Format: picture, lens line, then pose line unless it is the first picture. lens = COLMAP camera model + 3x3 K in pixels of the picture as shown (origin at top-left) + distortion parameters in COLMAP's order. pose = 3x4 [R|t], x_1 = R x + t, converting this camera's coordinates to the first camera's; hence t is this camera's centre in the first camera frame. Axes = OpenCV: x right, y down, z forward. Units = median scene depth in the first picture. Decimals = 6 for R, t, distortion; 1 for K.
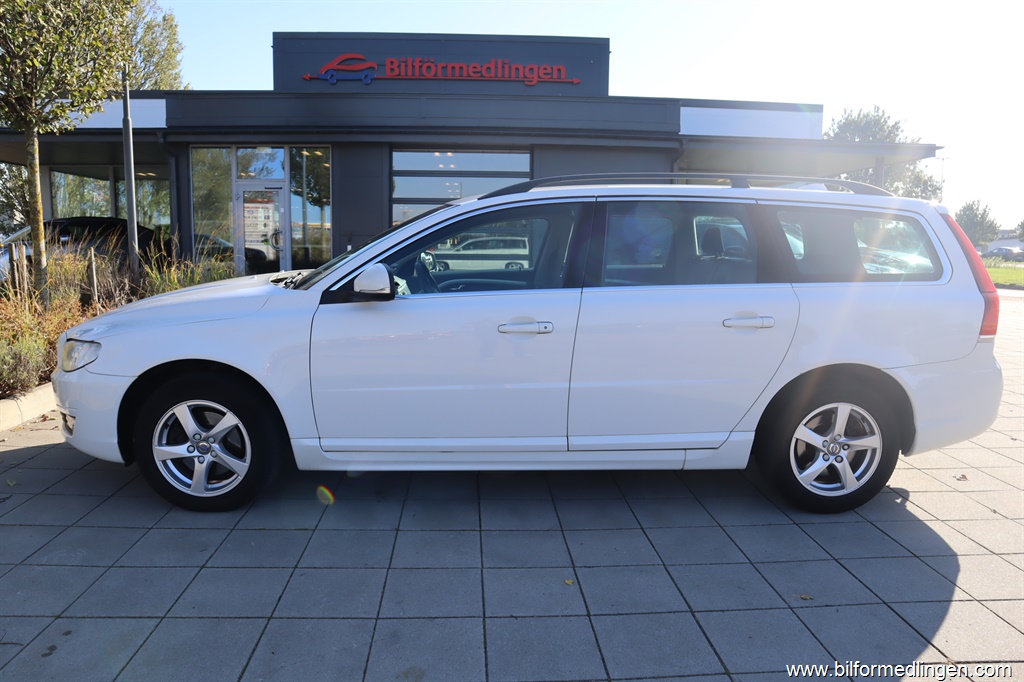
lens RADIAL K [[703.4, 0, 512.5], [0, 703.4, 337.1], [0, 0, 1]] dist [-0.100191, 0.053266]
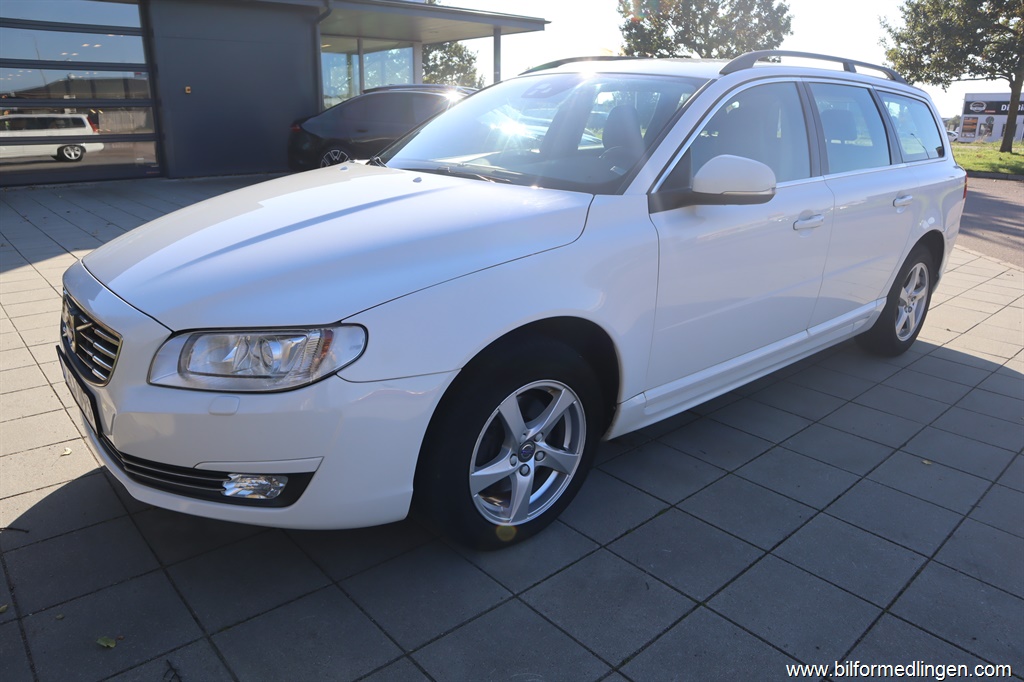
lens RADIAL K [[703.4, 0, 510.2], [0, 703.4, 343.9], [0, 0, 1]] dist [-0.100191, 0.053266]
pose [[0.787621, -0.196712, 0.583915, -0.826021], [0.084309, 0.973162, 0.214123, -0.082066], [-0.610364, -0.119419, 0.783067, 0.501471]]
